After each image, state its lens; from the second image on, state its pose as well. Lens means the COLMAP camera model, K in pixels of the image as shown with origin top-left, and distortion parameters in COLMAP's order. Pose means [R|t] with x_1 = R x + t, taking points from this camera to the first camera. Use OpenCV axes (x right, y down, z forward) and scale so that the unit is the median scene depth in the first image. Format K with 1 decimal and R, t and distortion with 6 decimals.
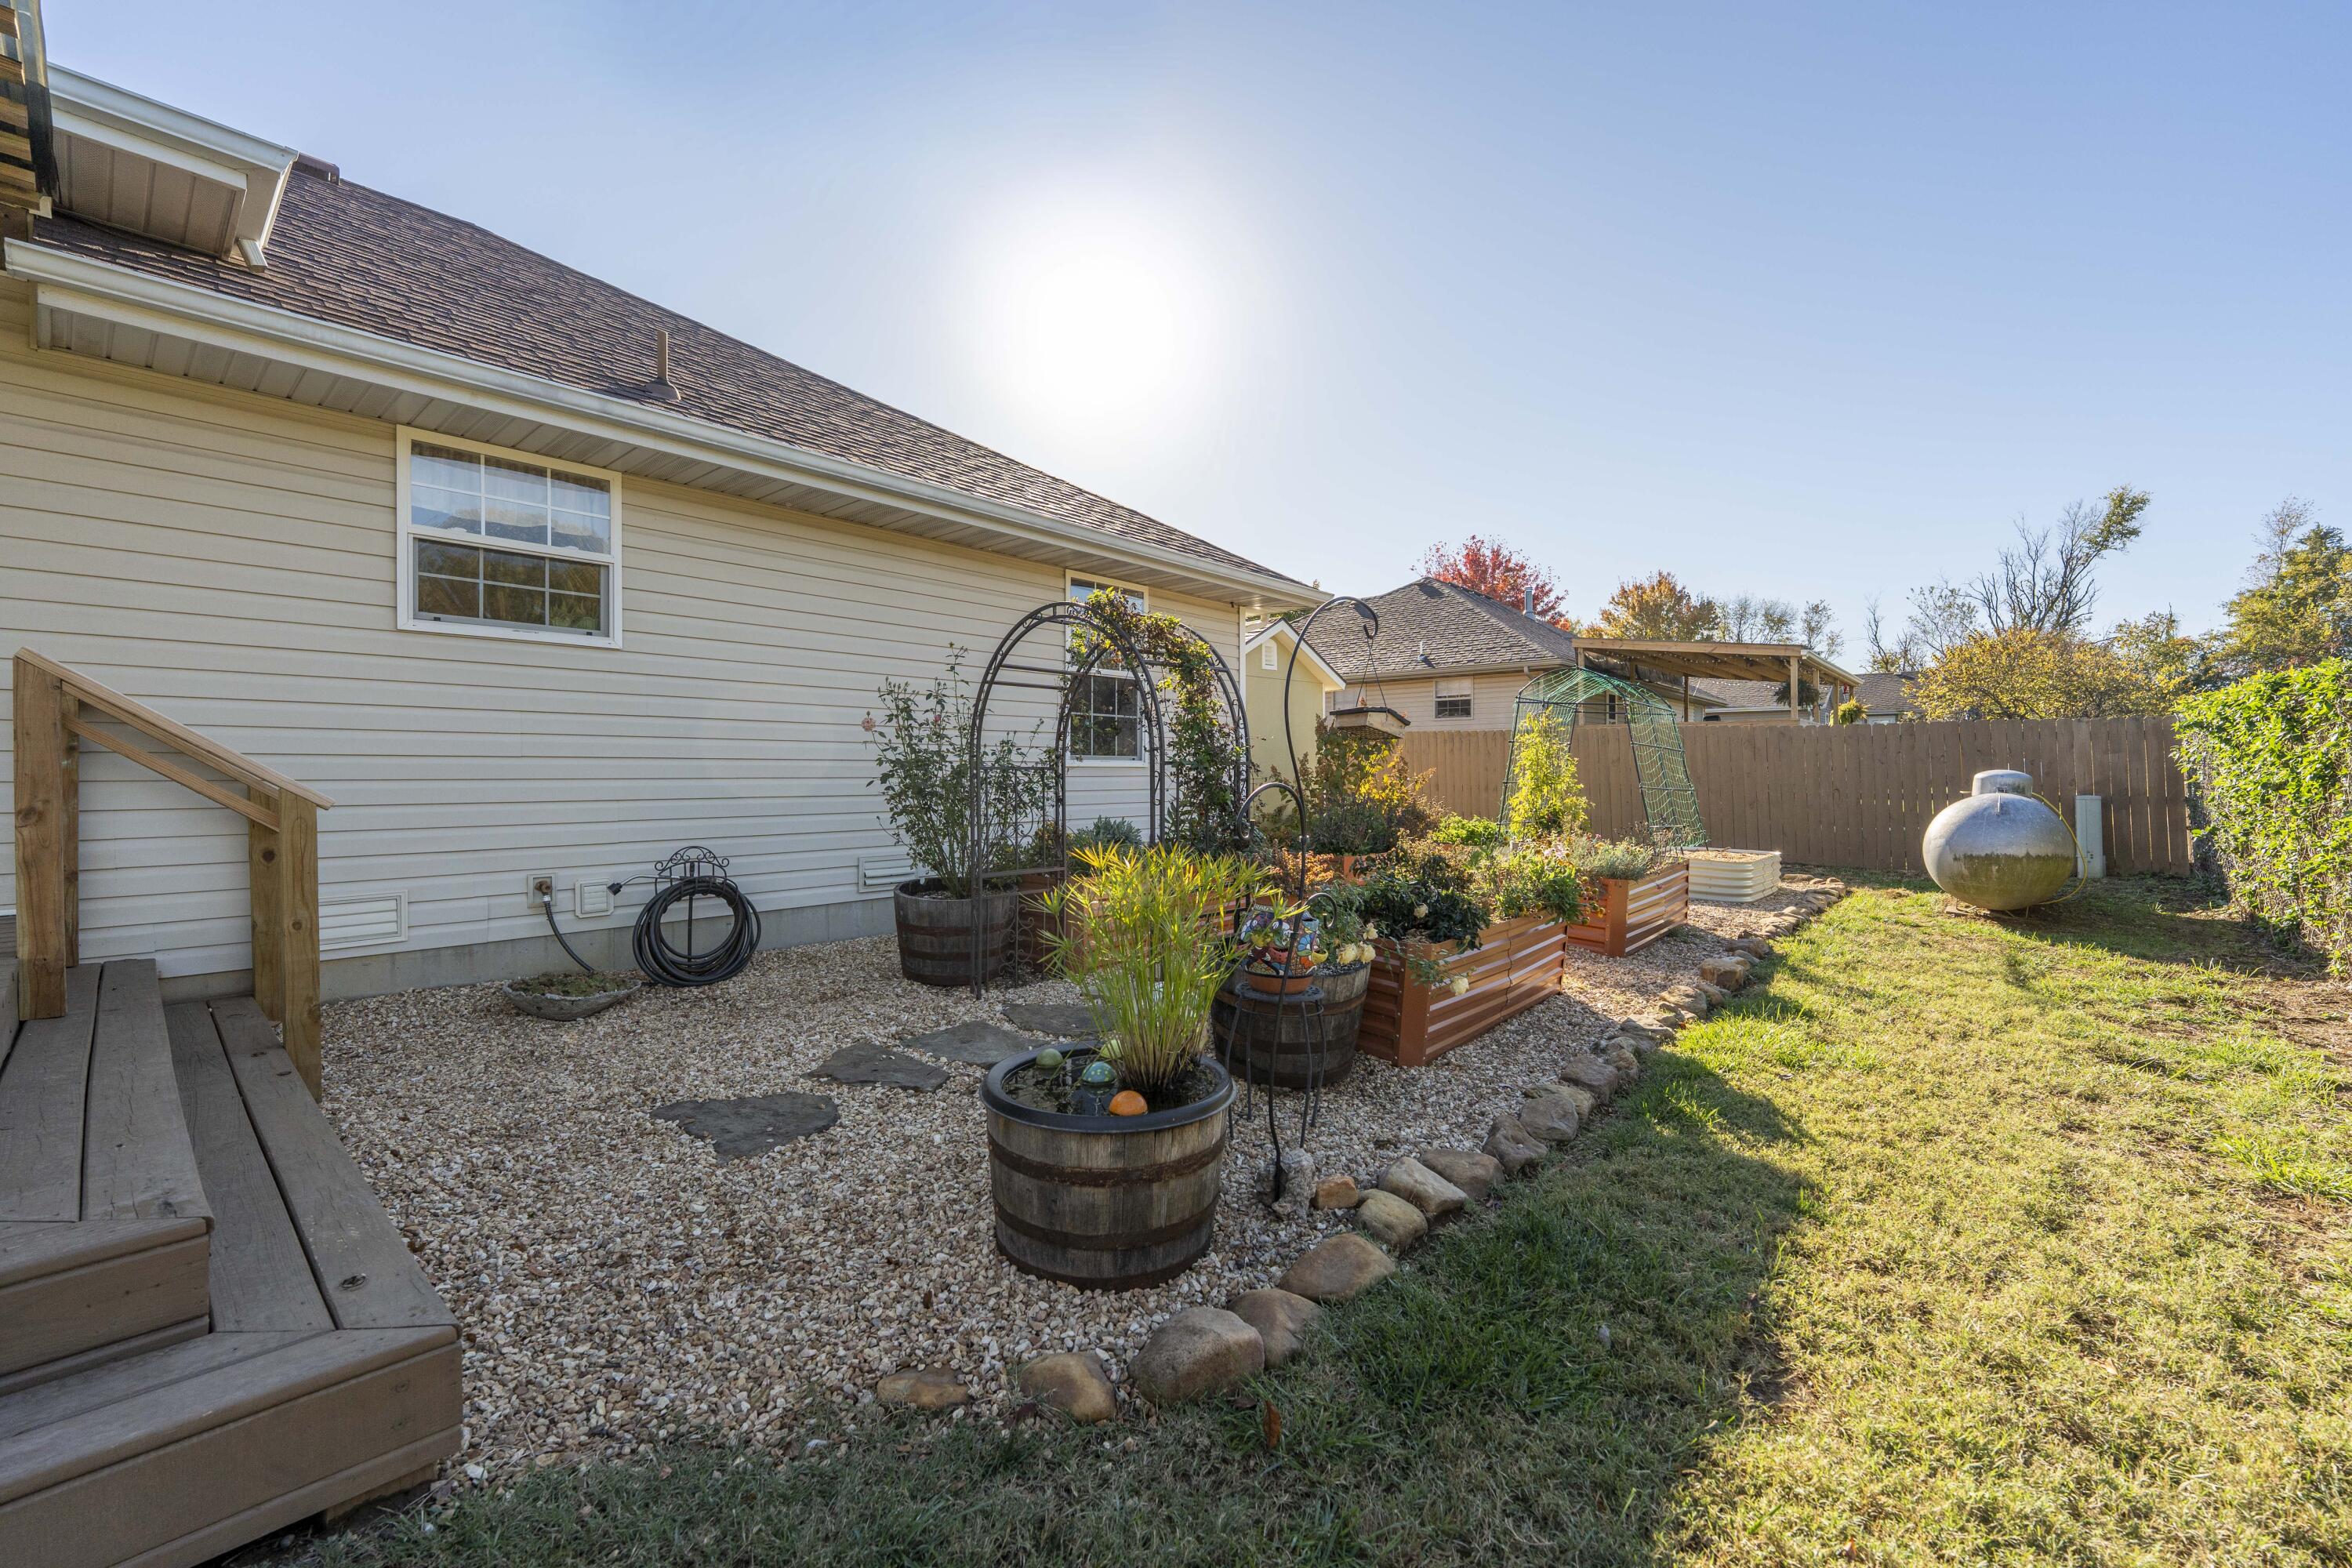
lens RADIAL K [[944.9, 0, 1173.0], [0, 944.9, 781.1], [0, 0, 1]] dist [0.000683, -0.000360]
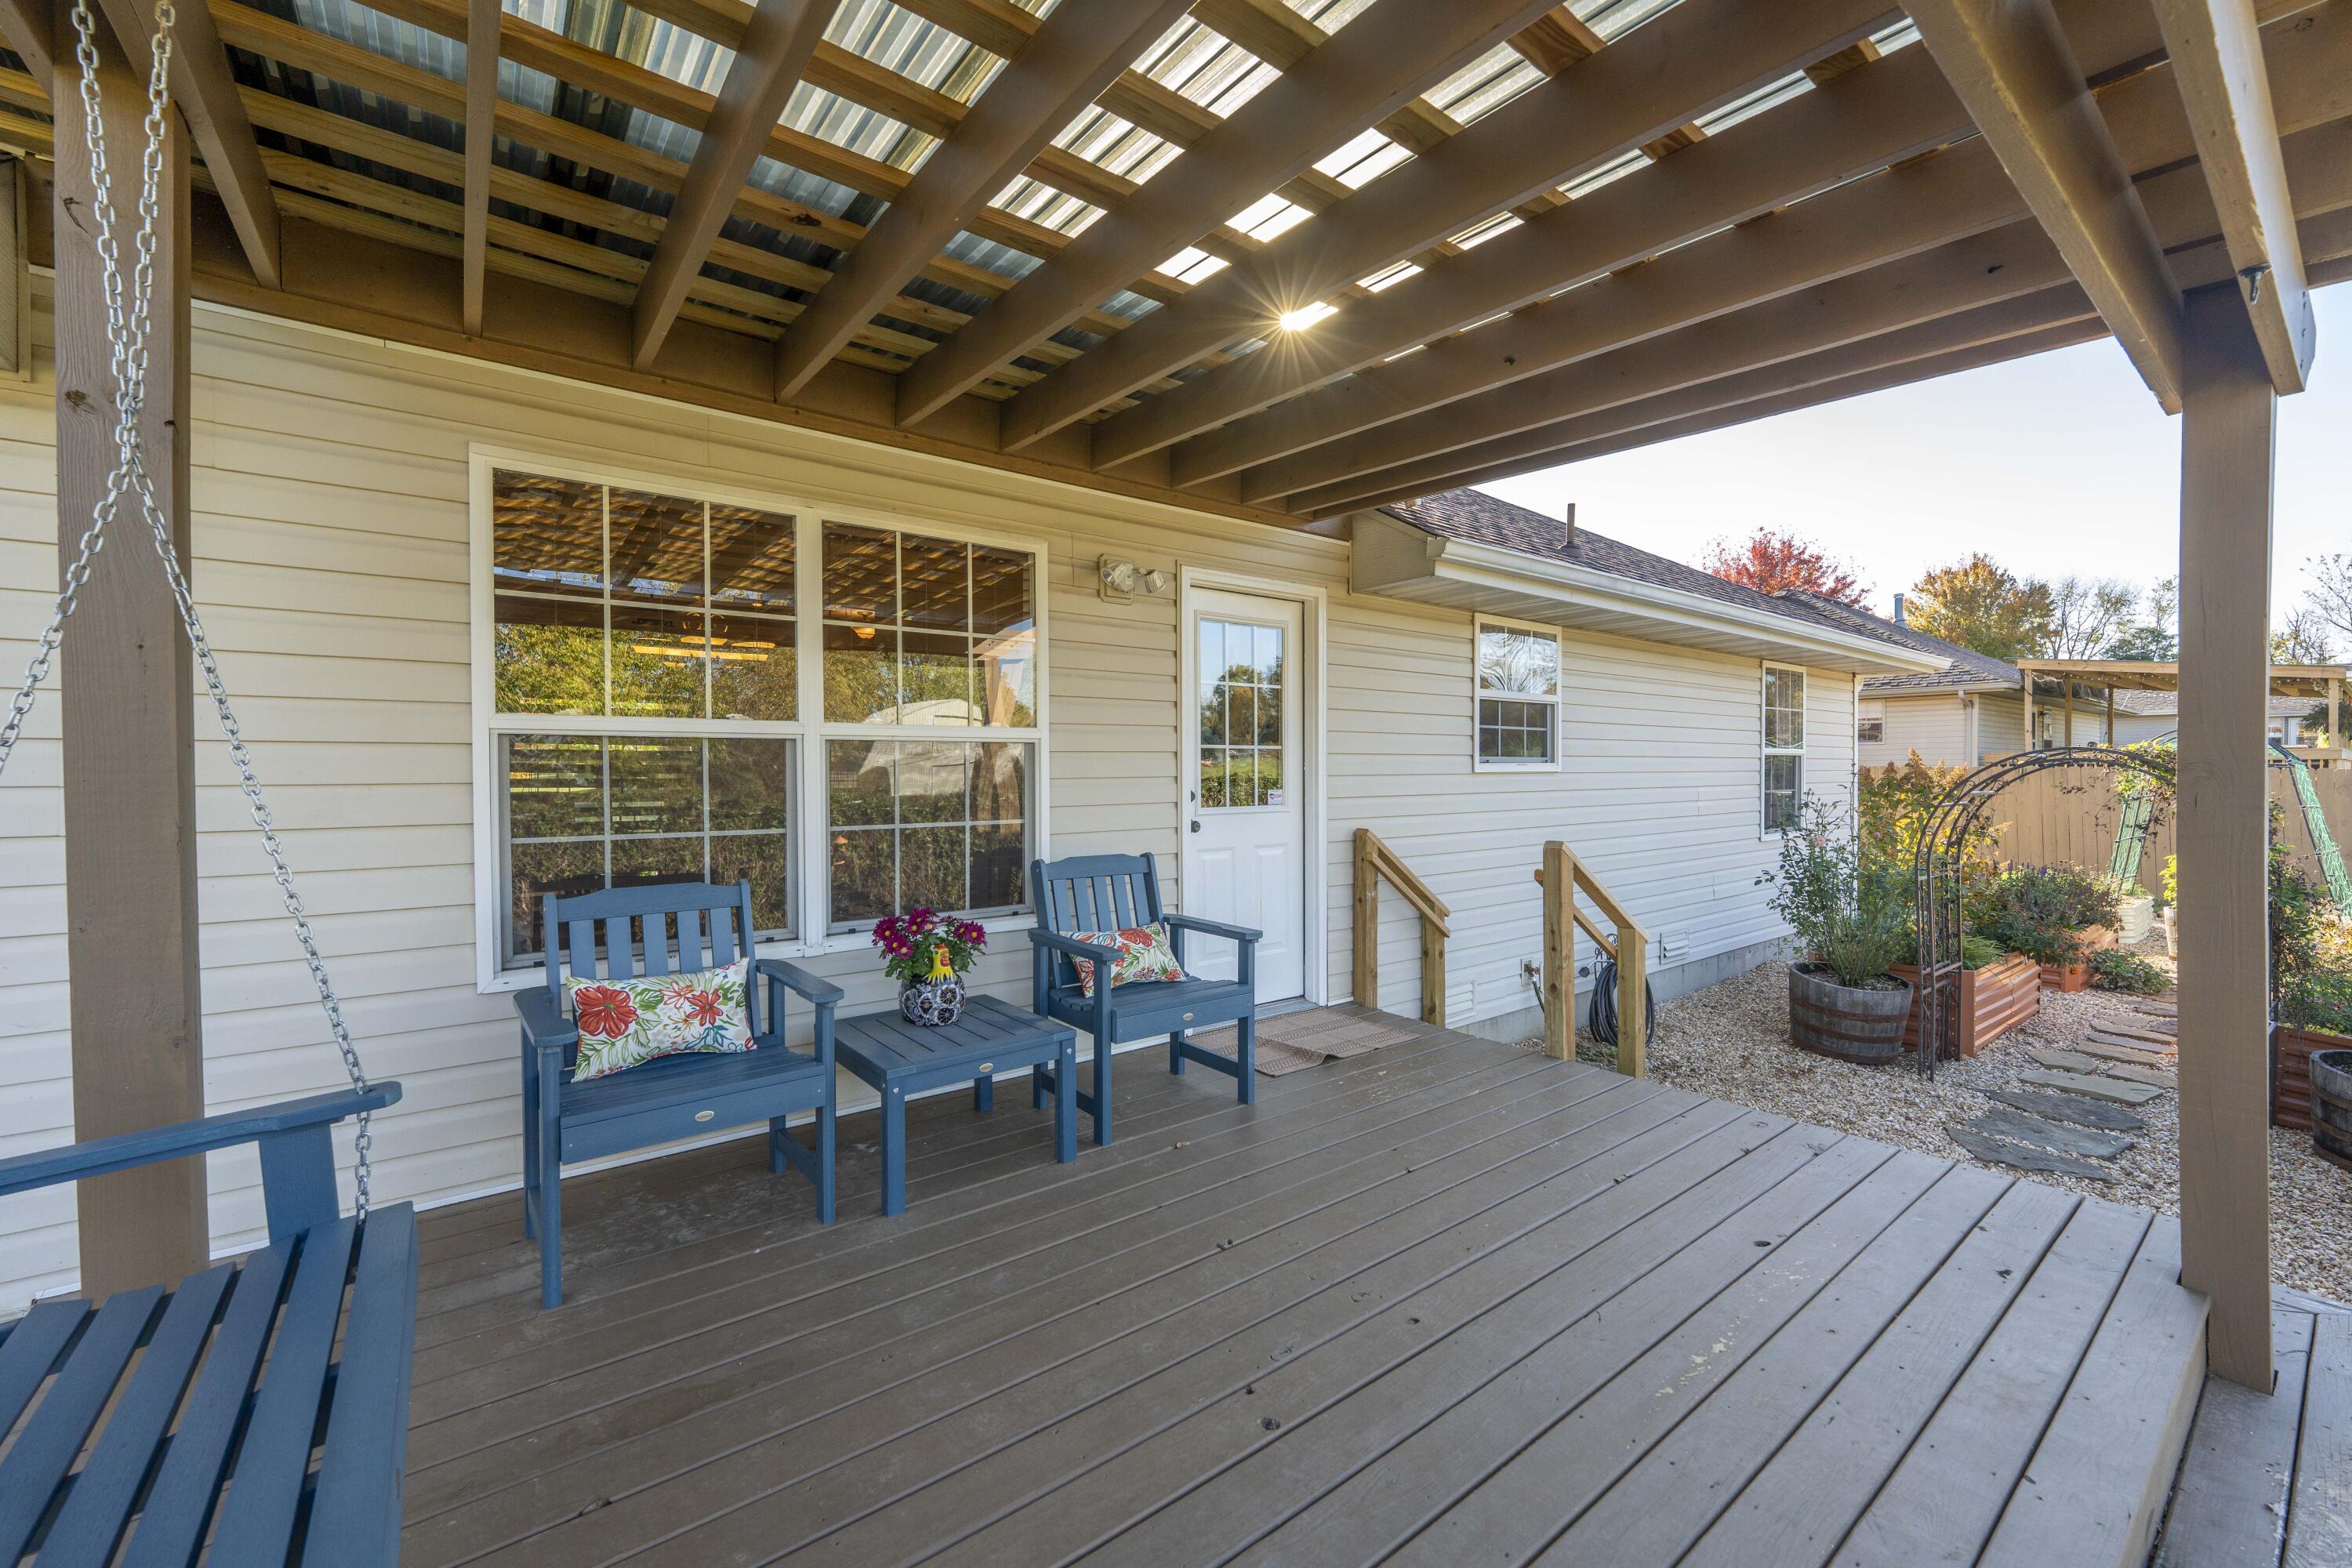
lens RADIAL K [[944.9, 0, 1173.0], [0, 944.9, 781.1], [0, 0, 1]] dist [0.000683, -0.000360]
pose [[0.981632, -0.001595, -0.190775, -0.846585], [0.001800, 0.999998, 0.000903, -0.130392], [0.190773, -0.001230, 0.981633, -0.288424]]
